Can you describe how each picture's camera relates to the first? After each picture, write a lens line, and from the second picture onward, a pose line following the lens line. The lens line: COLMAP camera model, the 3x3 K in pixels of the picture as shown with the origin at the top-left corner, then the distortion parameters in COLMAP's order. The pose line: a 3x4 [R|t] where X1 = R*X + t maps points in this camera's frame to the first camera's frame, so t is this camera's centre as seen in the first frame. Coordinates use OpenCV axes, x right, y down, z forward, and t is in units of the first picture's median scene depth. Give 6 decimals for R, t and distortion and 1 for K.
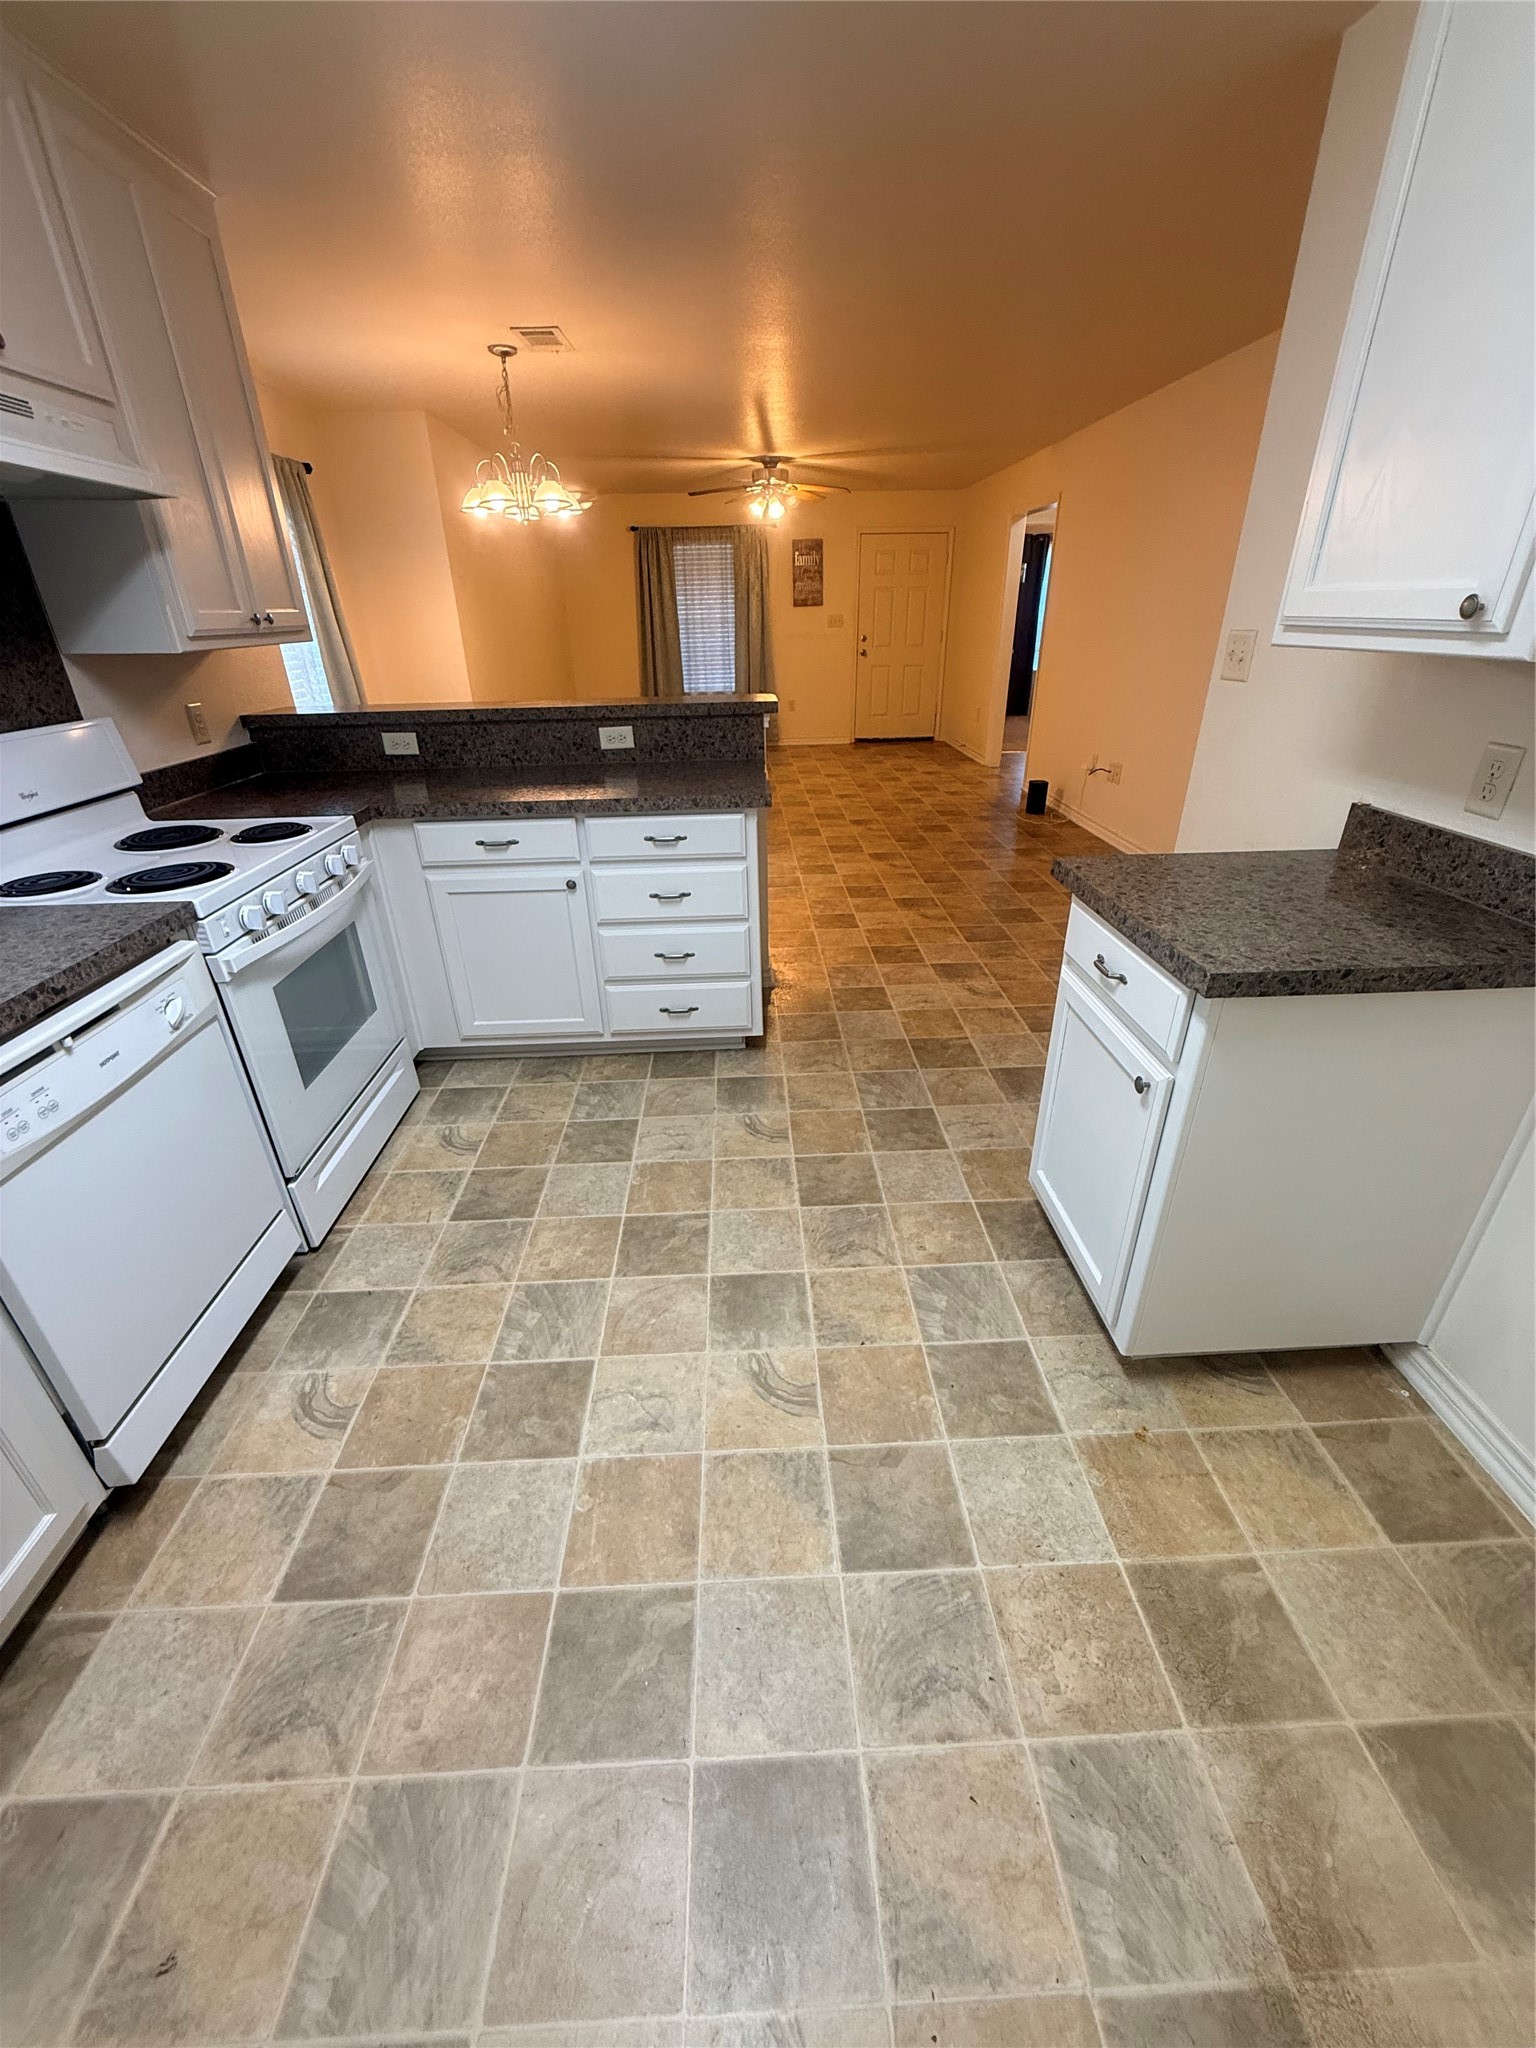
lens RADIAL K [[817.1, 0, 768.0], [0, 817.1, 1024.0], [0, 0, 1]] dist [0.000203, 0.000008]
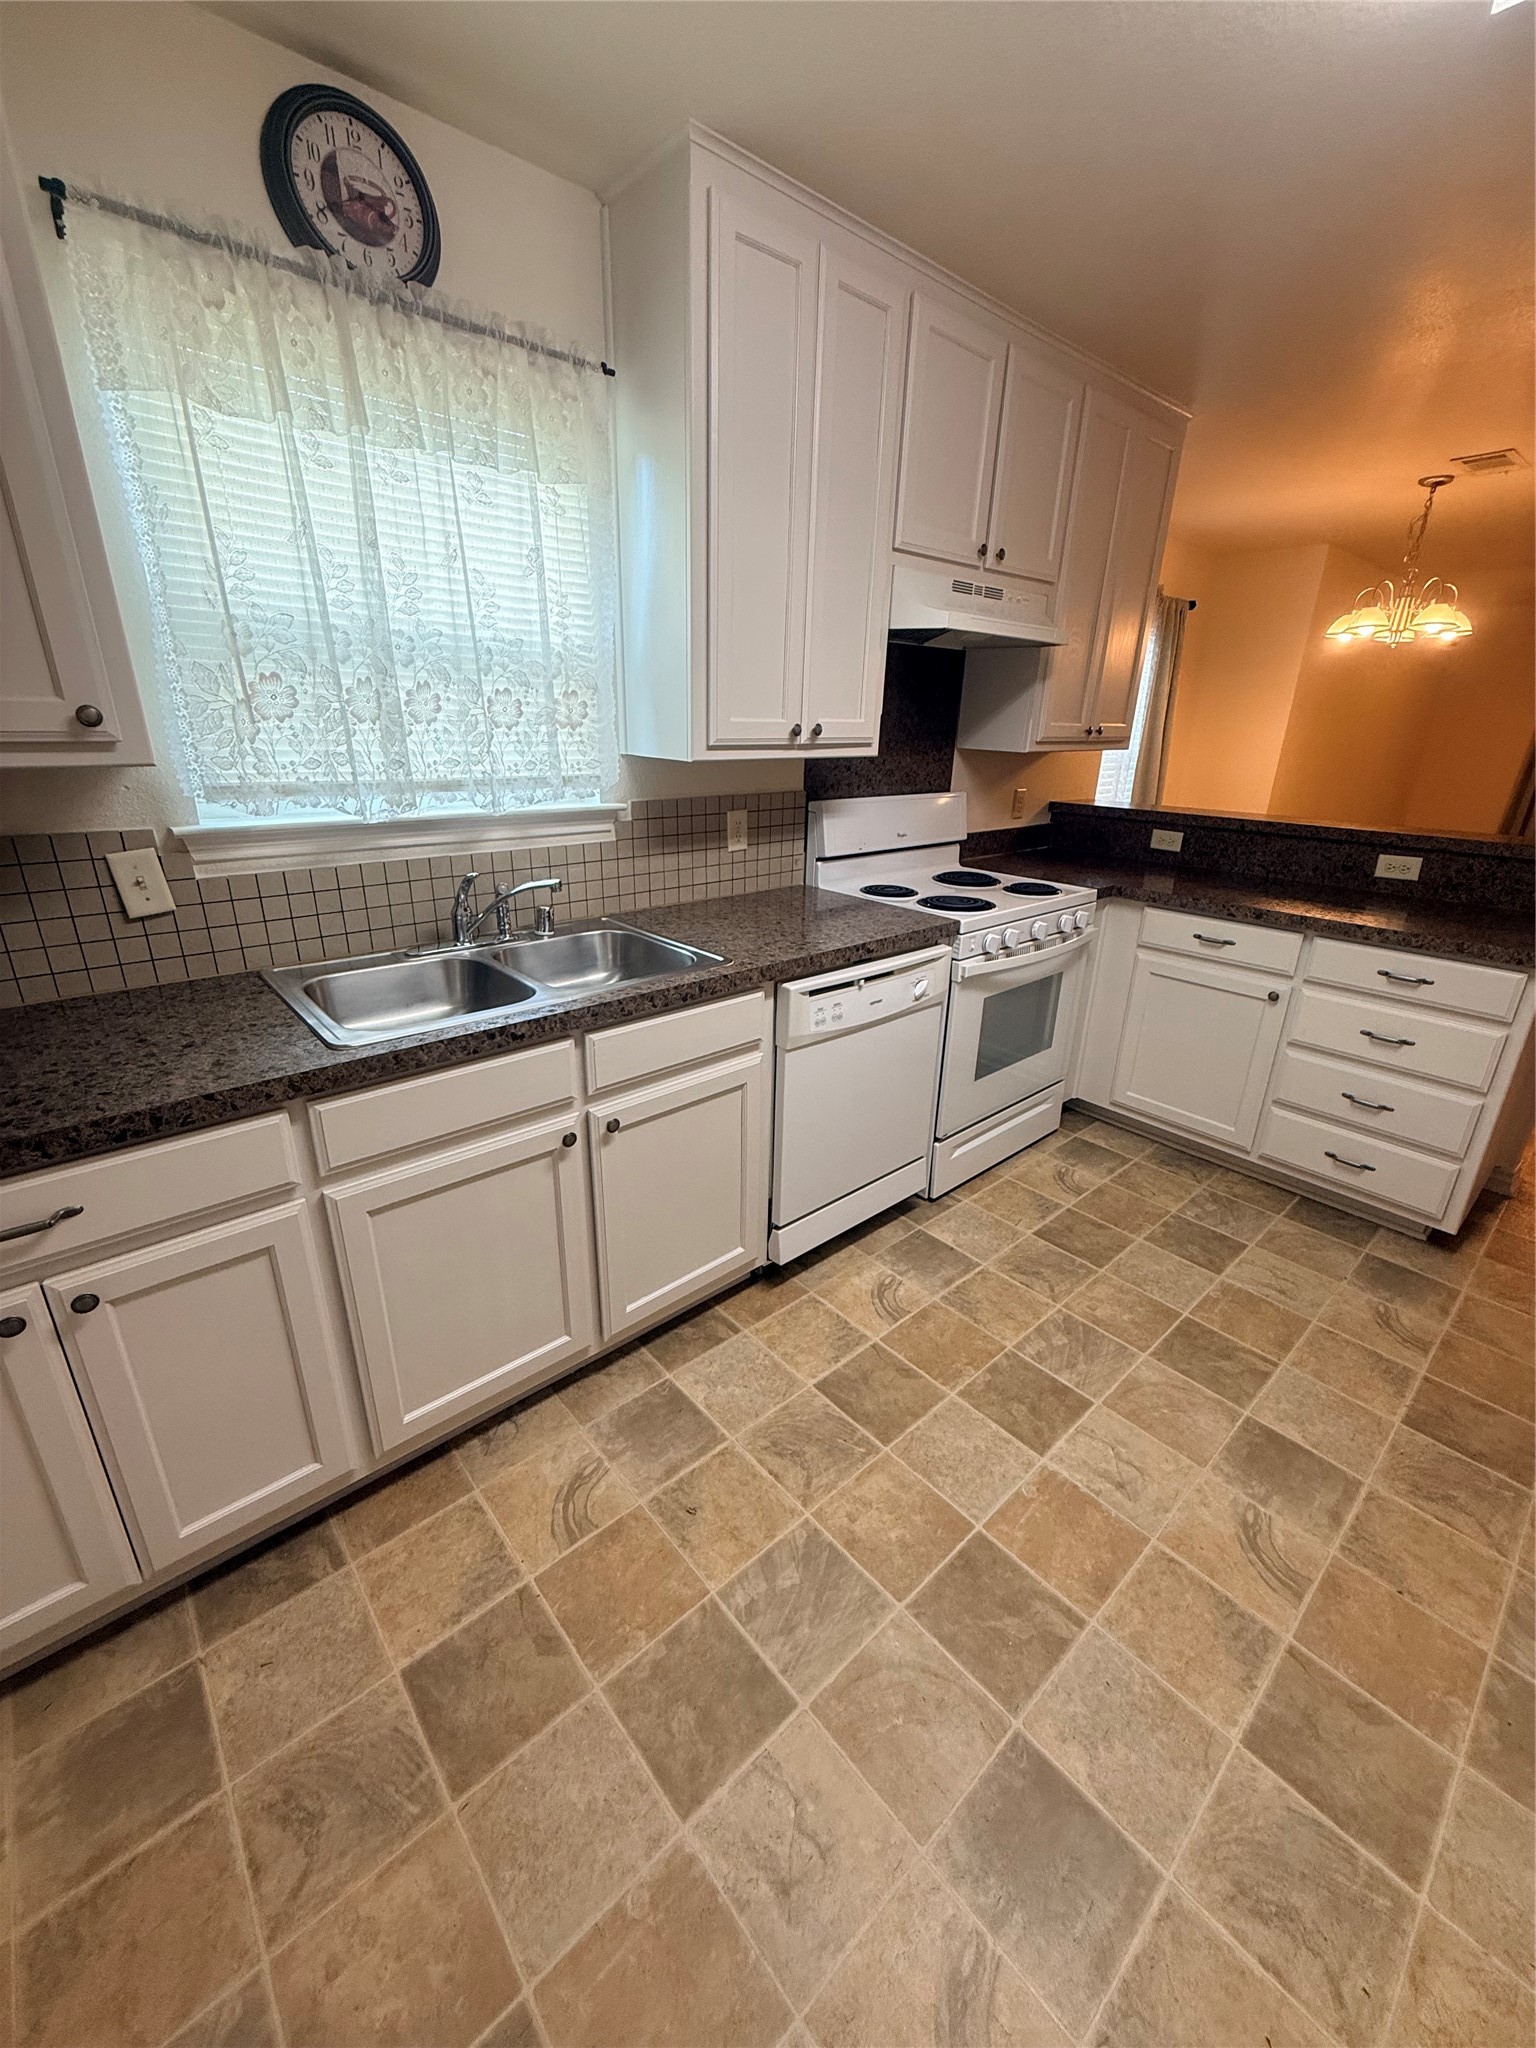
lens RADIAL K [[817.1, 0, 768.0], [0, 817.1, 1024.0], [0, 0, 1]] dist [0.000203, 0.000008]
pose [[0.633029, 0.301341, -0.713070, 0.110813], [-0.378529, 0.923987, 0.054434, 0.049068], [0.675270, 0.235460, 0.698977, -0.128506]]
